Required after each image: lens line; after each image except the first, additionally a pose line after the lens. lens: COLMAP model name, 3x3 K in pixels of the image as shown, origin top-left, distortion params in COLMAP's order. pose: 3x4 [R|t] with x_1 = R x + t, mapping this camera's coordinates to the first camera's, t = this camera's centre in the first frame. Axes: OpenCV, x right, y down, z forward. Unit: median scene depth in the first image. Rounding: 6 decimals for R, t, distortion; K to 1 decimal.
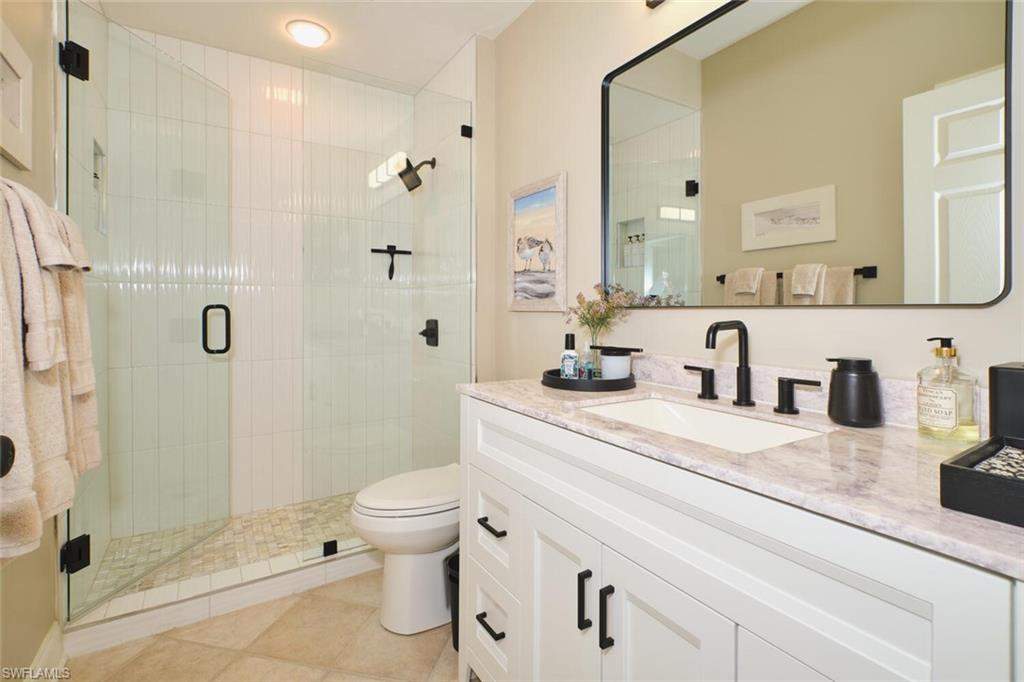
lens RADIAL K [[478.2, 0, 510.8], [0, 478.2, 305.2], [0, 0, 1]] dist [0.001274, -0.000174]
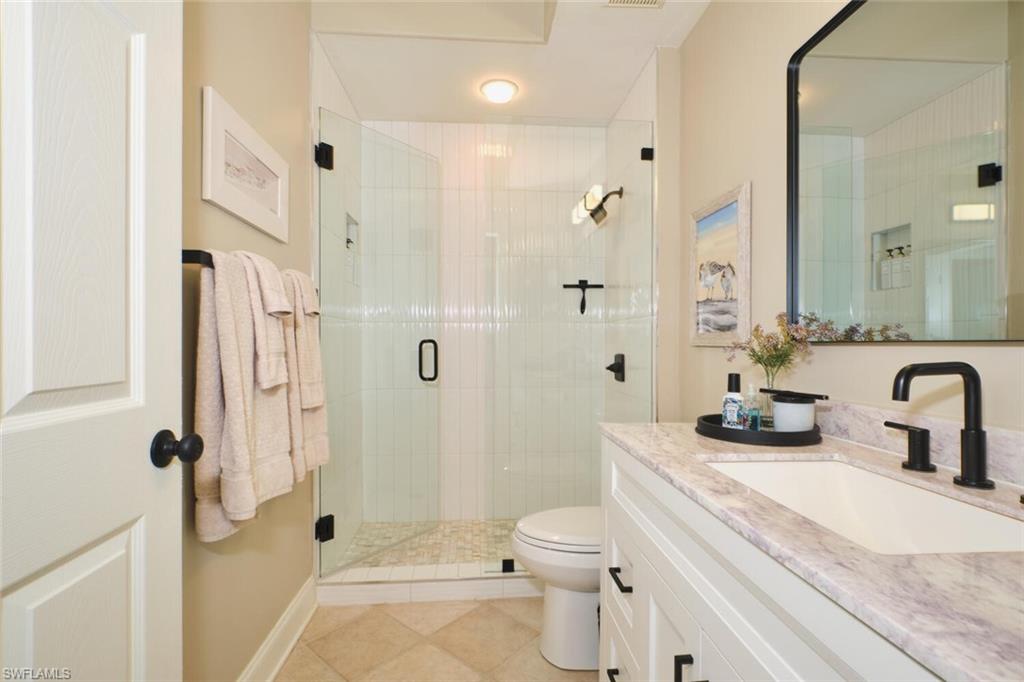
lens RADIAL K [[479.4, 0, 510.3], [0, 479.4, 339.6], [0, 0, 1]] dist [-0.000589, -0.000053]
pose [[0.885526, -0.002531, -0.464584, 0.128910], [0.003676, 0.999992, 0.001559, -0.002144], [0.464576, -0.003088, 0.885528, 0.050132]]
